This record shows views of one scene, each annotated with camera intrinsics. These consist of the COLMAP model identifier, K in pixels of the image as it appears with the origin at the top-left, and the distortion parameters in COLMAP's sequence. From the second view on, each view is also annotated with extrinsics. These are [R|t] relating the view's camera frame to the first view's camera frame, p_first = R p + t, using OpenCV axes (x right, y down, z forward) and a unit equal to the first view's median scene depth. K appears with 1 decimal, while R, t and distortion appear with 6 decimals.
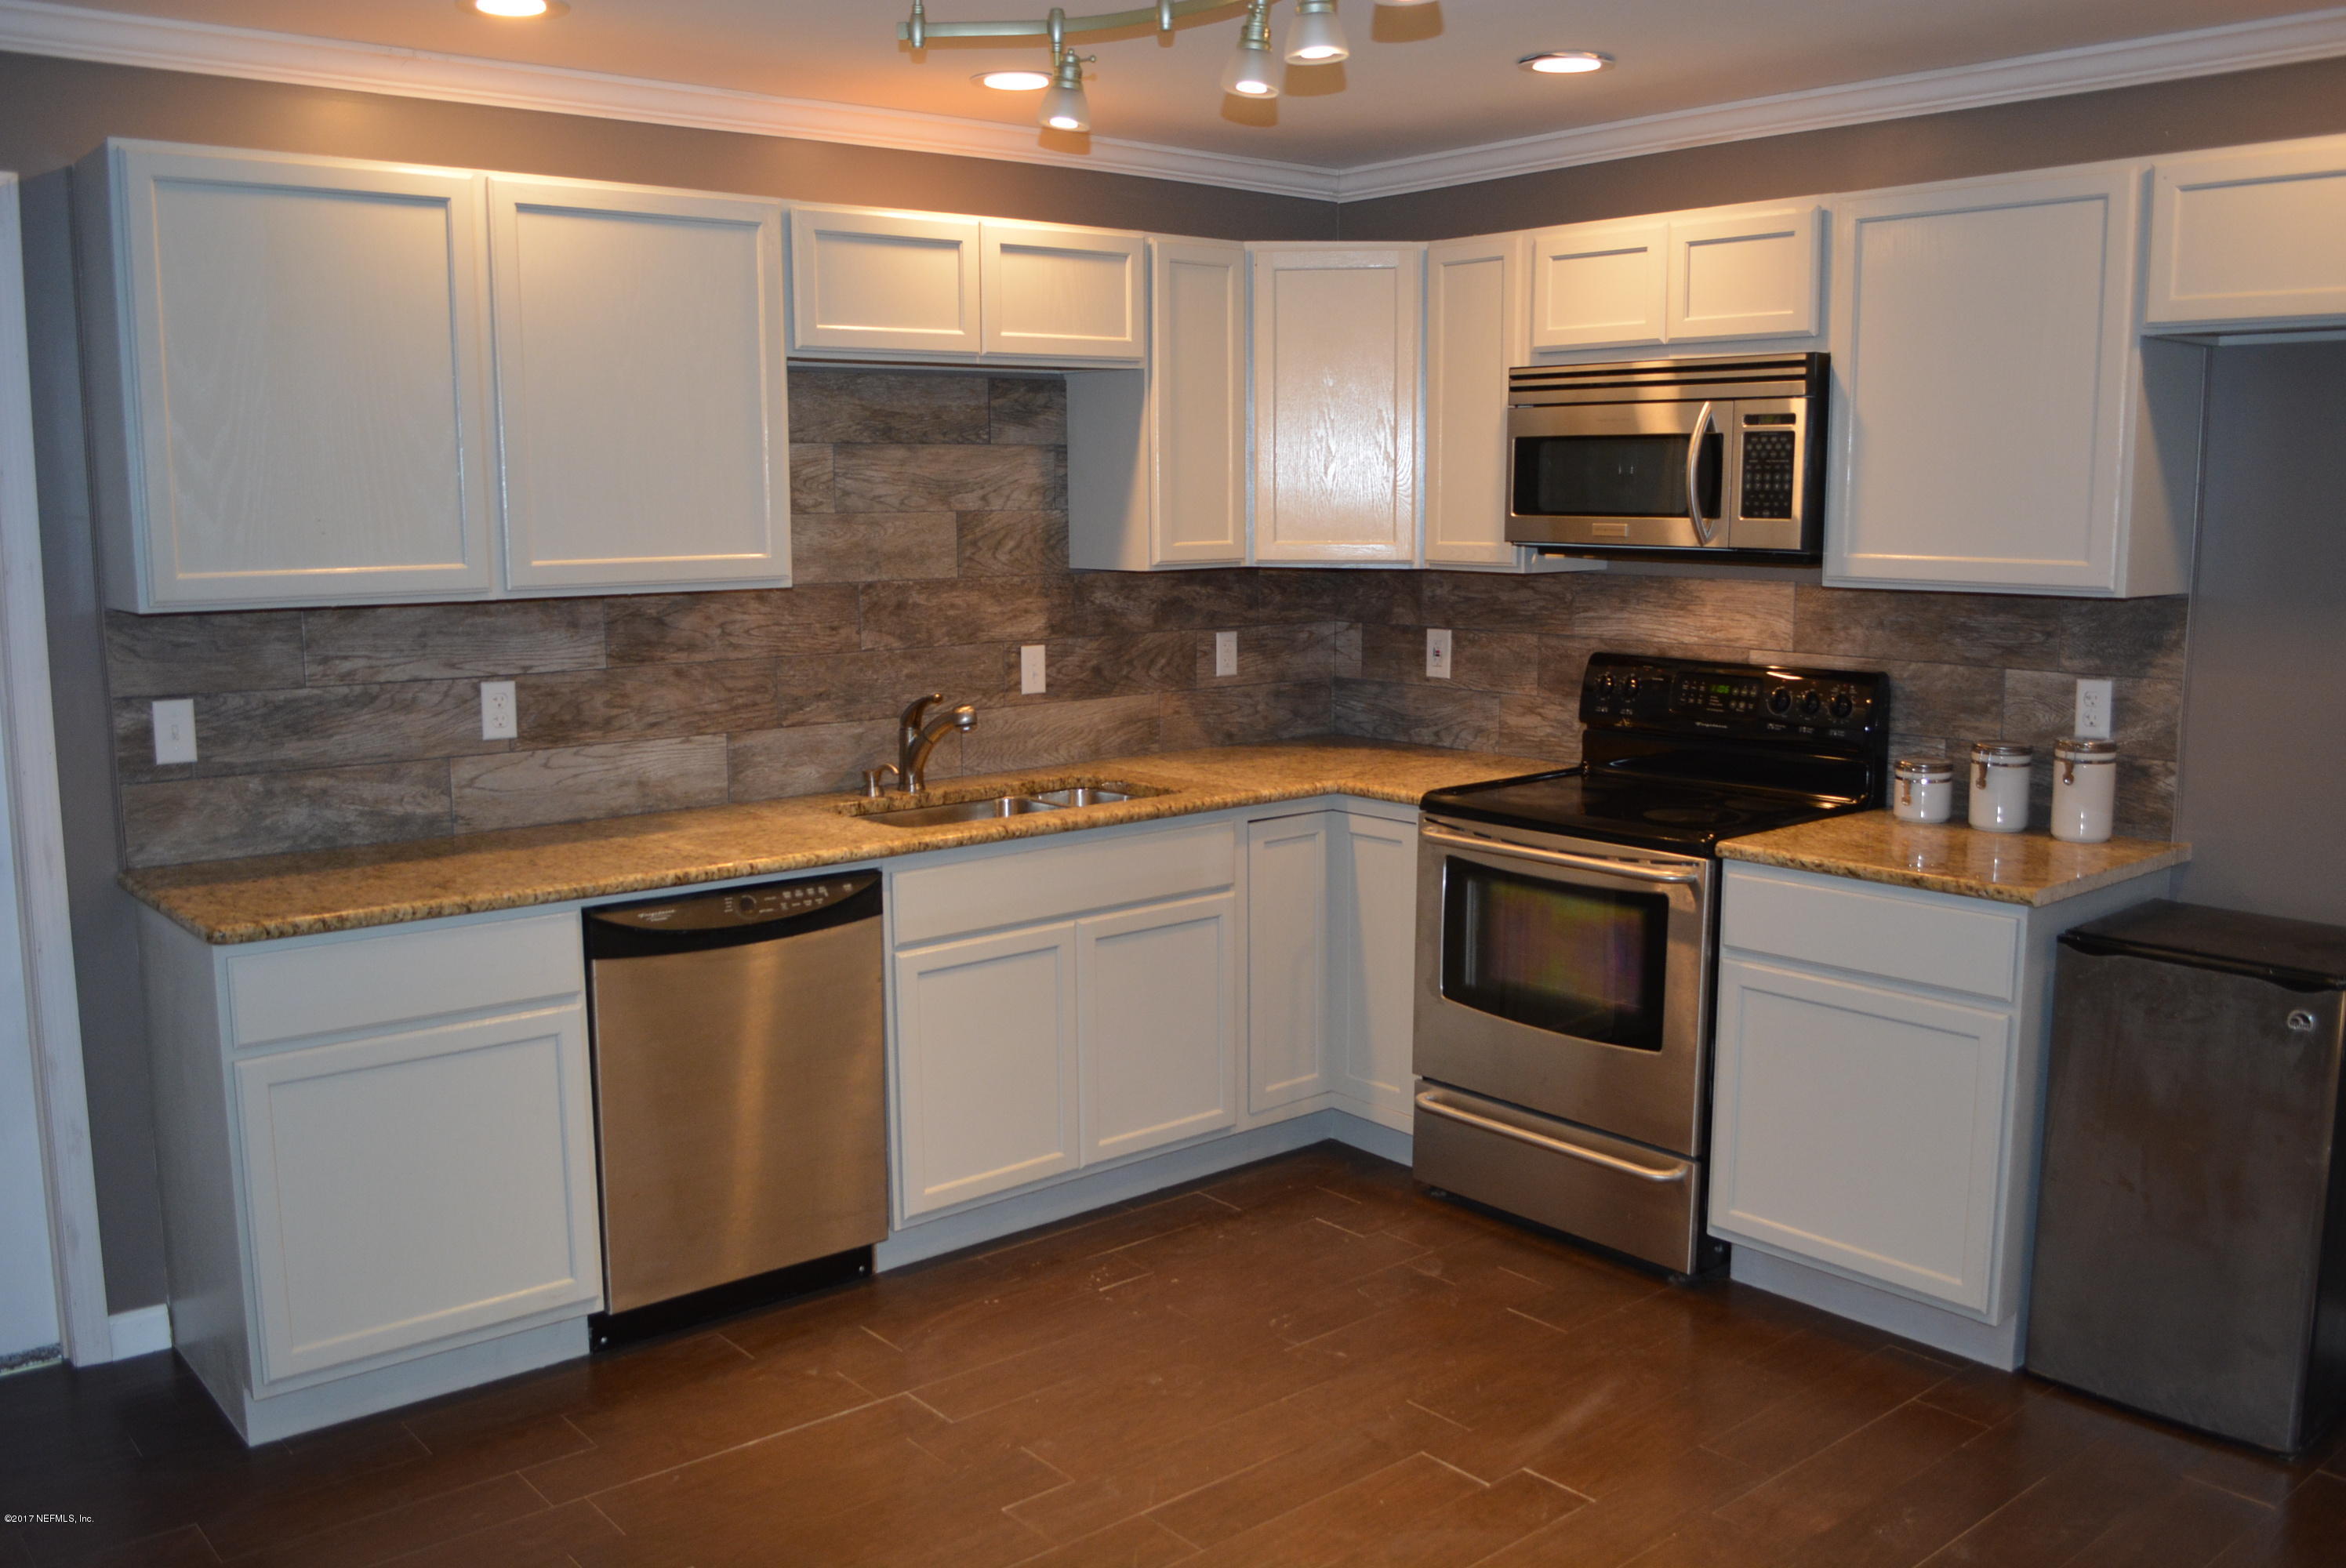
lens RADIAL K [[1984.4, 0, 1167.3], [0, 1984.4, 783.2], [0, 0, 1]] dist [-0.058355, -0.002022]
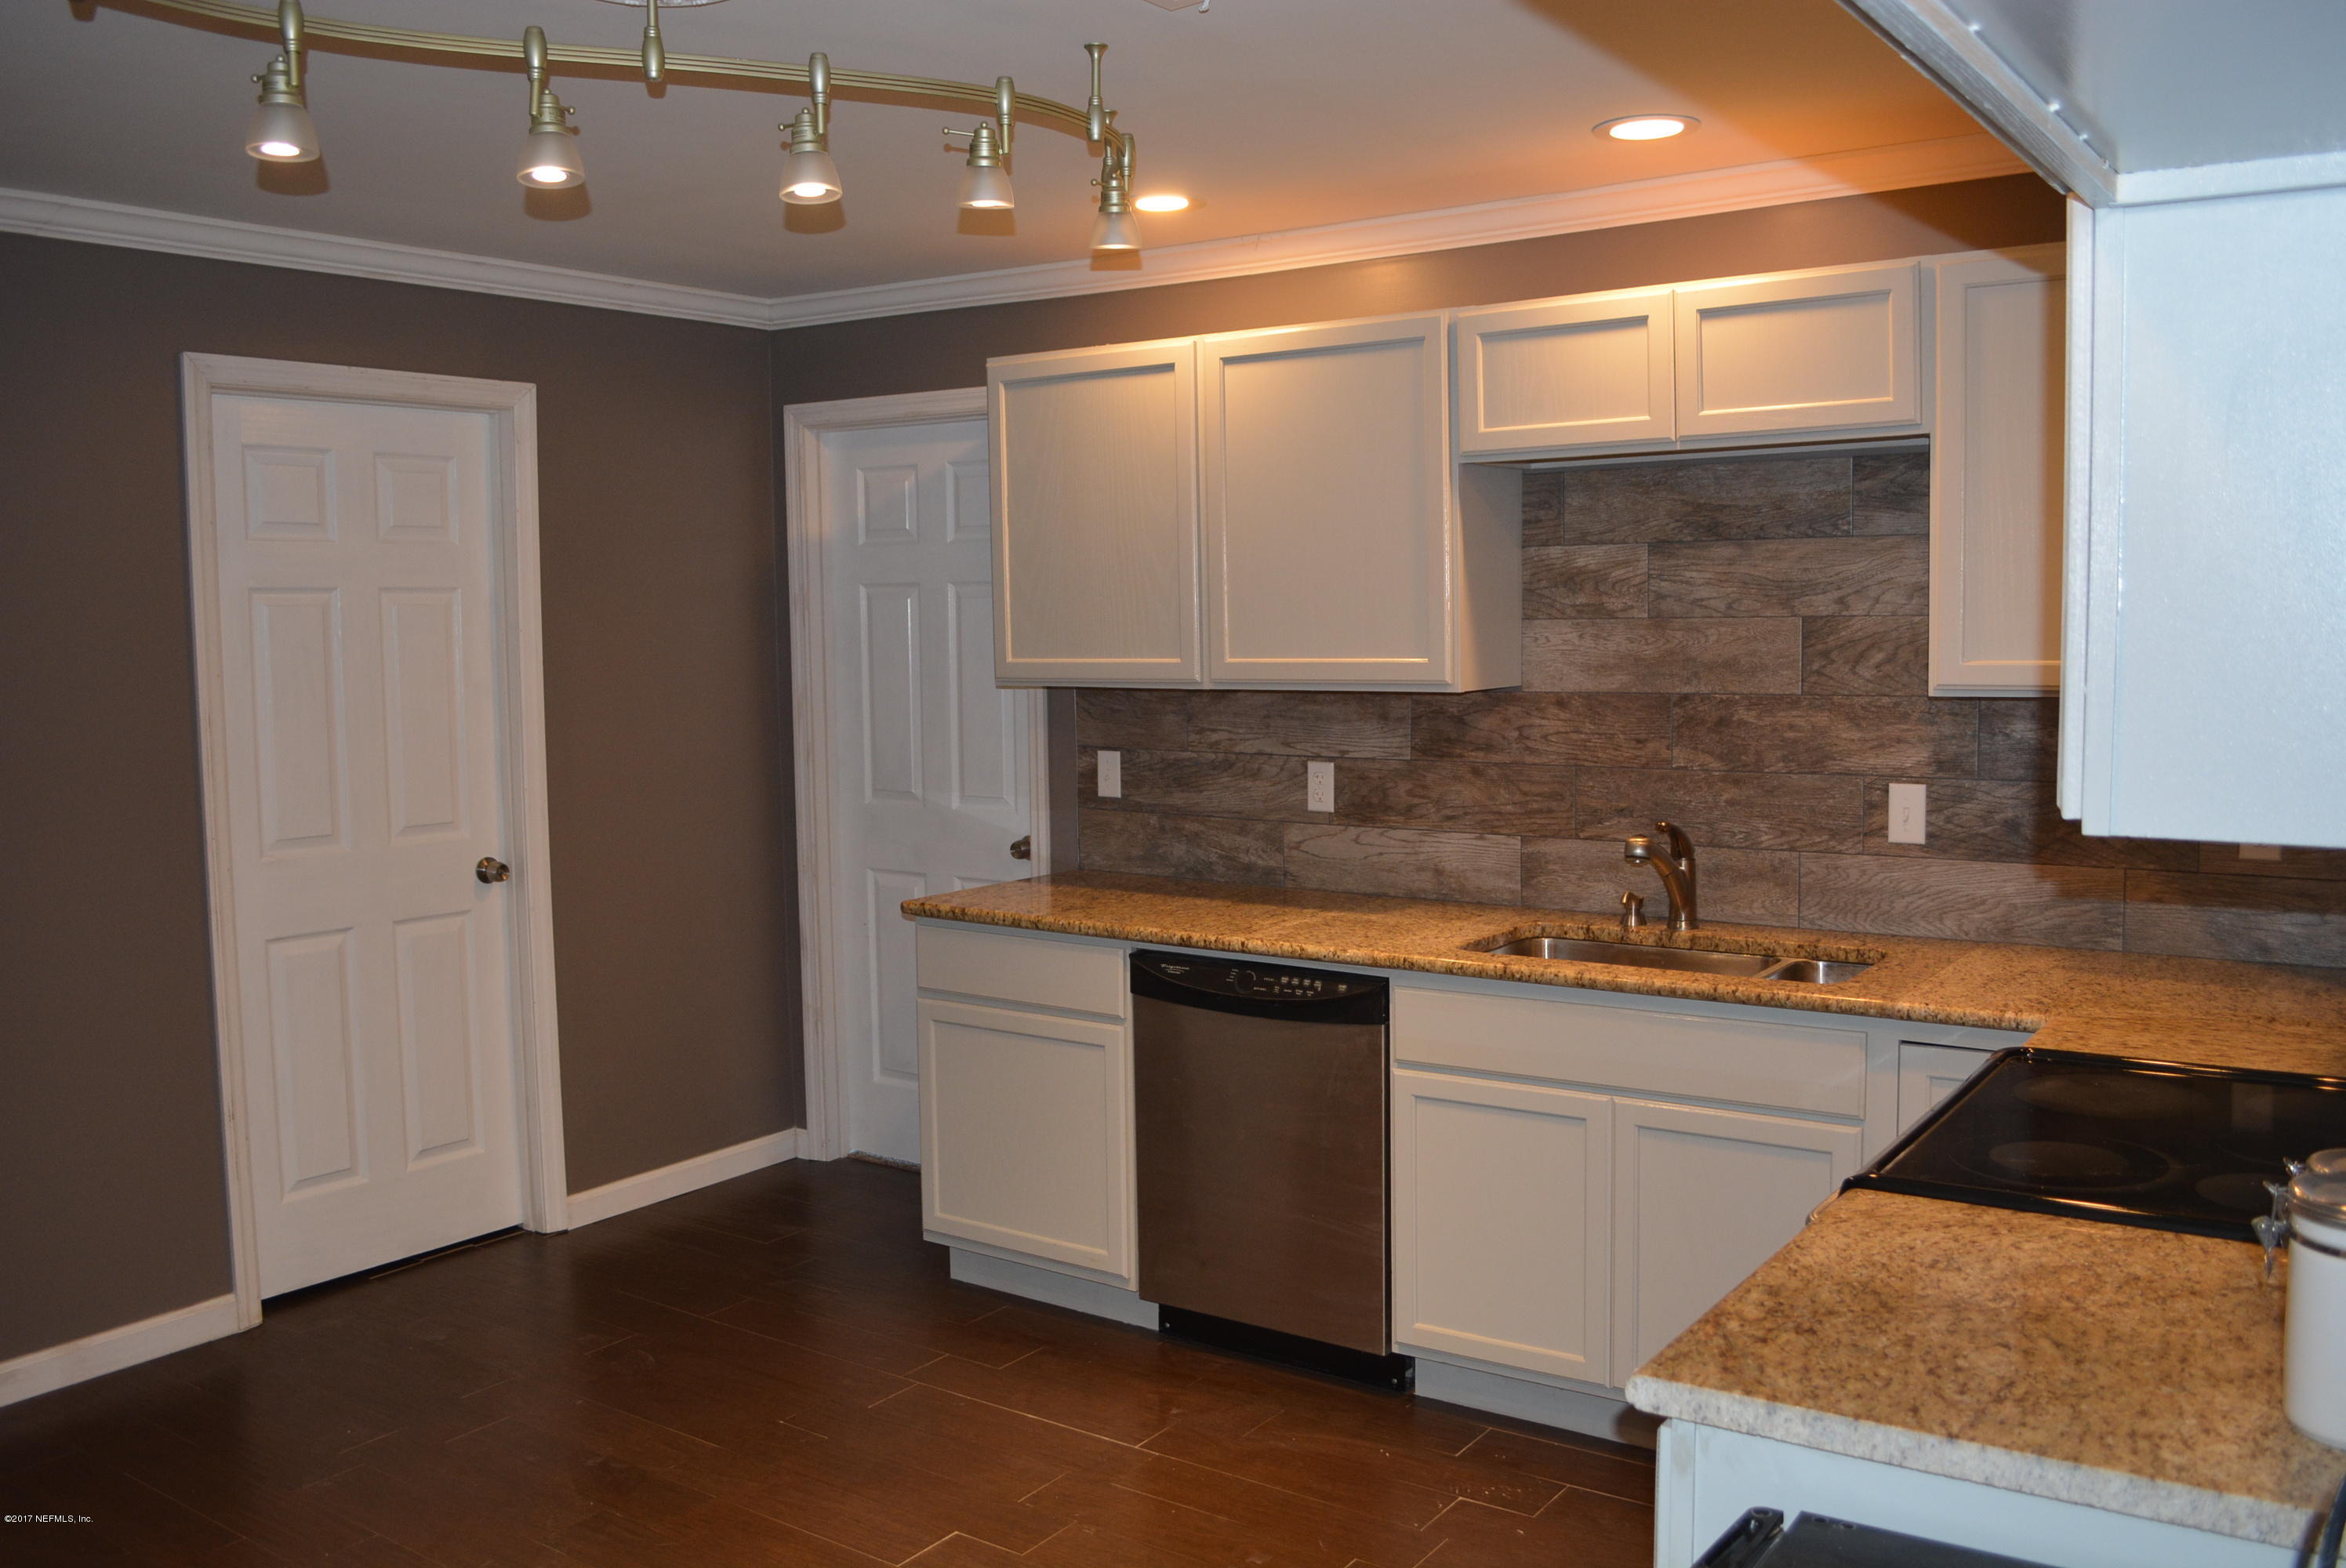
lens RADIAL K [[1984.4, 0, 1166.8], [0, 1984.4, 787.6], [0, 0, 1]] dist [-0.058355, -0.002022]
pose [[0.255371, 0.090501, -0.962598, 0.697960], [-0.124601, 0.990388, 0.060058, -0.087994], [0.958781, 0.104603, 0.264192, 0.565083]]
